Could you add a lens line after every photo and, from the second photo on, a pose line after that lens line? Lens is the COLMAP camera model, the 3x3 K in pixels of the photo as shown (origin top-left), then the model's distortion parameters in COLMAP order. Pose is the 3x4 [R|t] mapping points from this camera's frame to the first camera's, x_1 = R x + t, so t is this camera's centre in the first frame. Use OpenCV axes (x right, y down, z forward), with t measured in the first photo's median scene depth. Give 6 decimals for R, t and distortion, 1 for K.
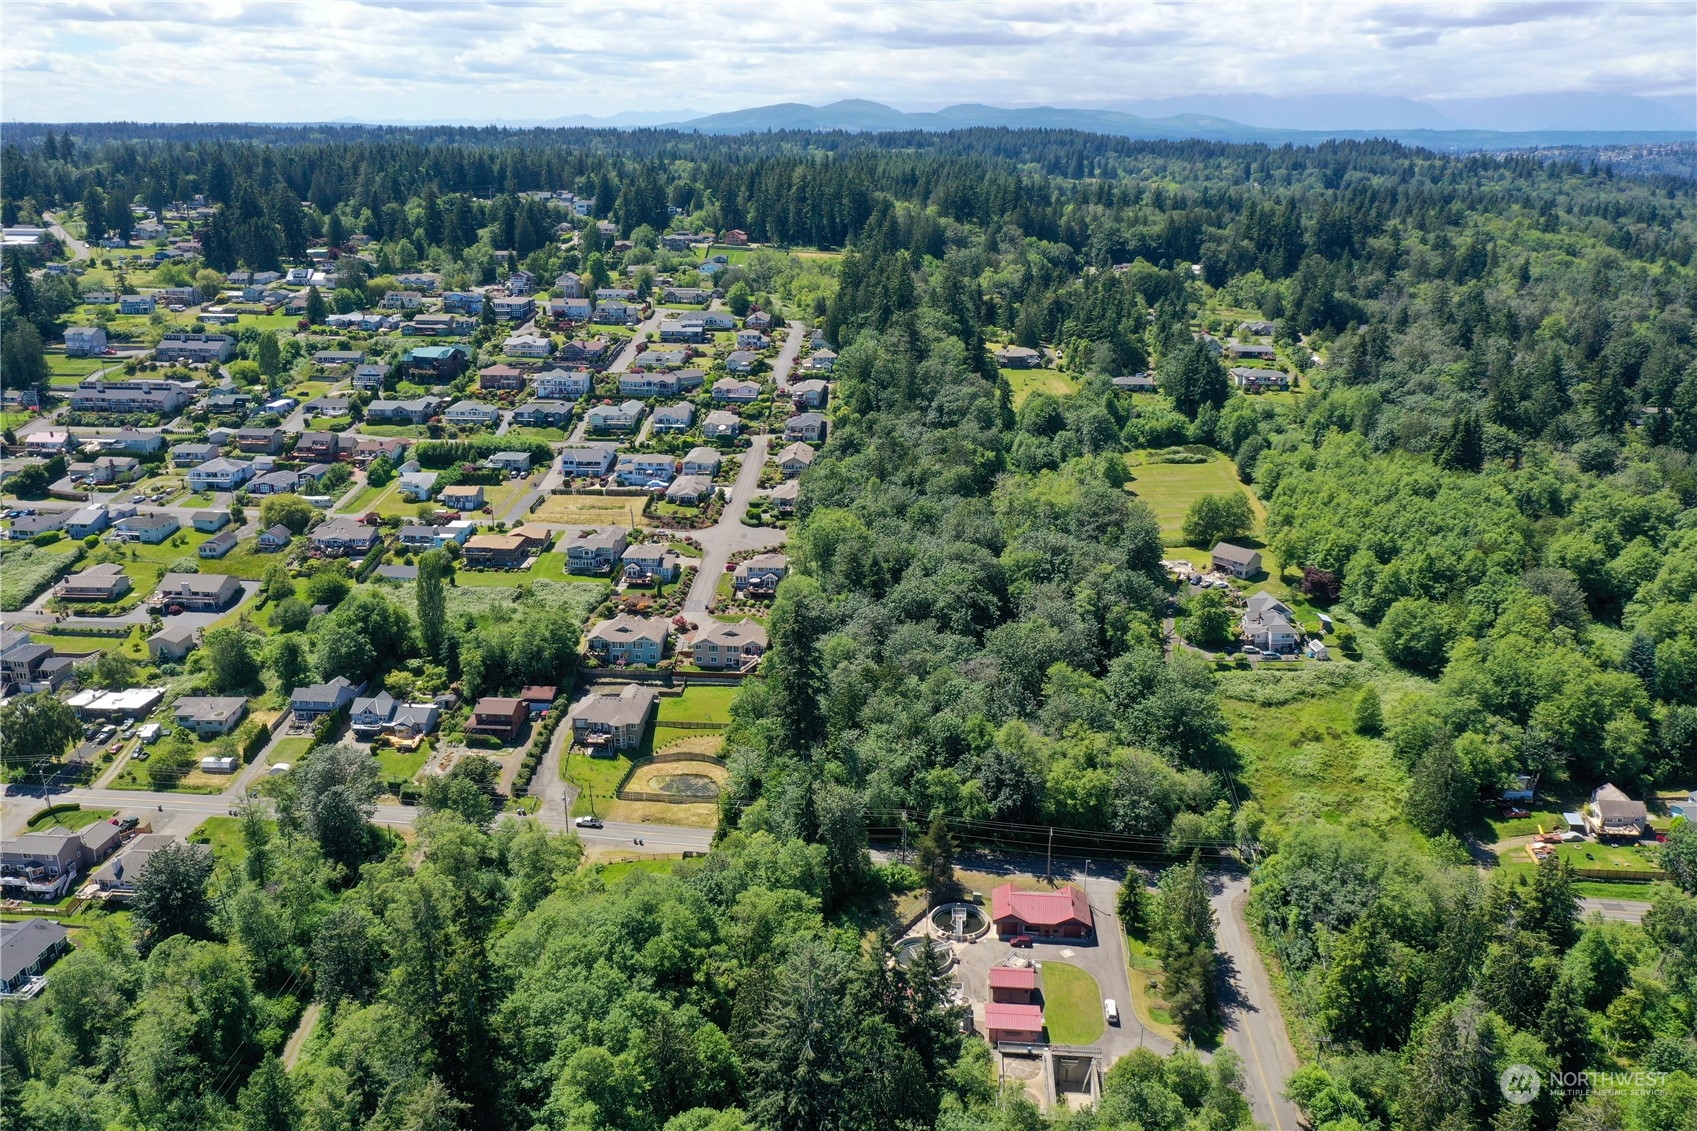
lens RADIAL K [[1316.3, 0, 848.5], [0, 1316.3, 565.5], [0, 0, 1]] dist [-0.009098, 0.012066]
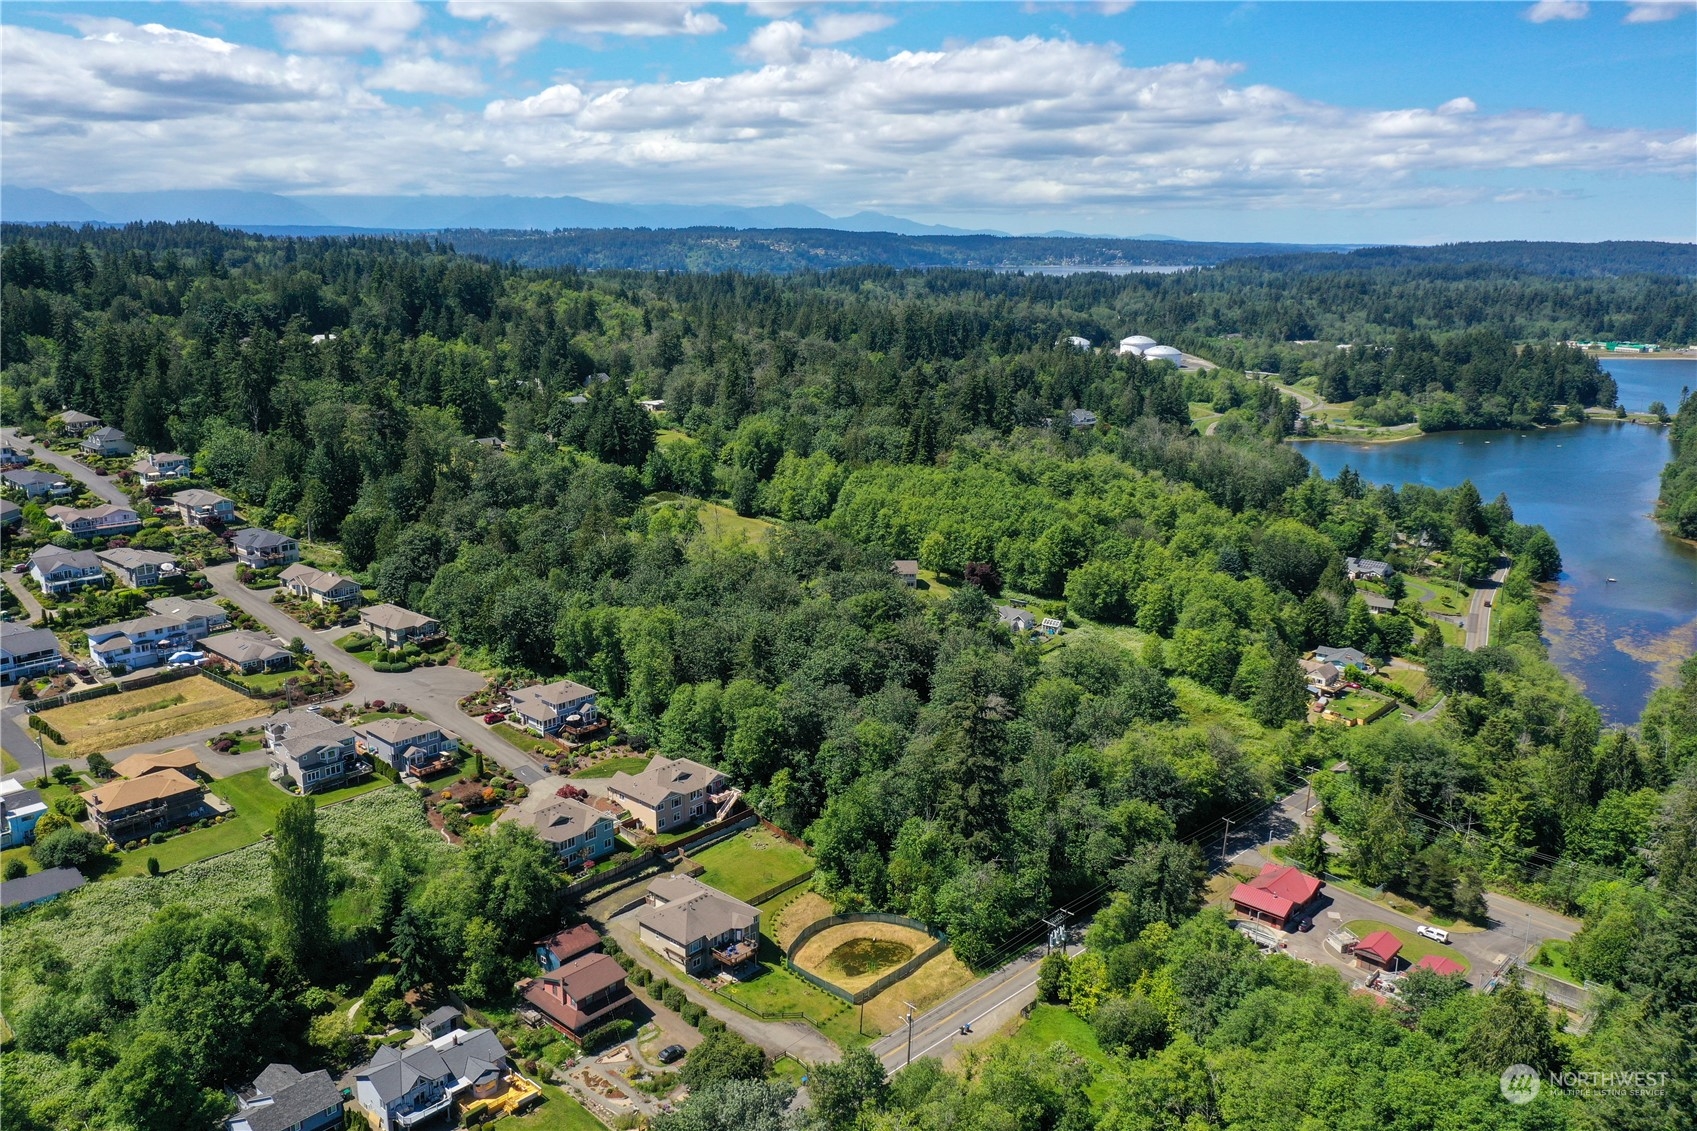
lens RADIAL K [[1316.3, 0, 848.5], [0, 1316.3, 565.5], [0, 0, 1]] dist [-0.009098, 0.012066]
pose [[0.635463, -0.194009, 0.747361, -0.527099], [0.241082, 0.969383, 0.046658, -0.071436], [-0.733530, 0.150526, 0.662778, 0.389109]]
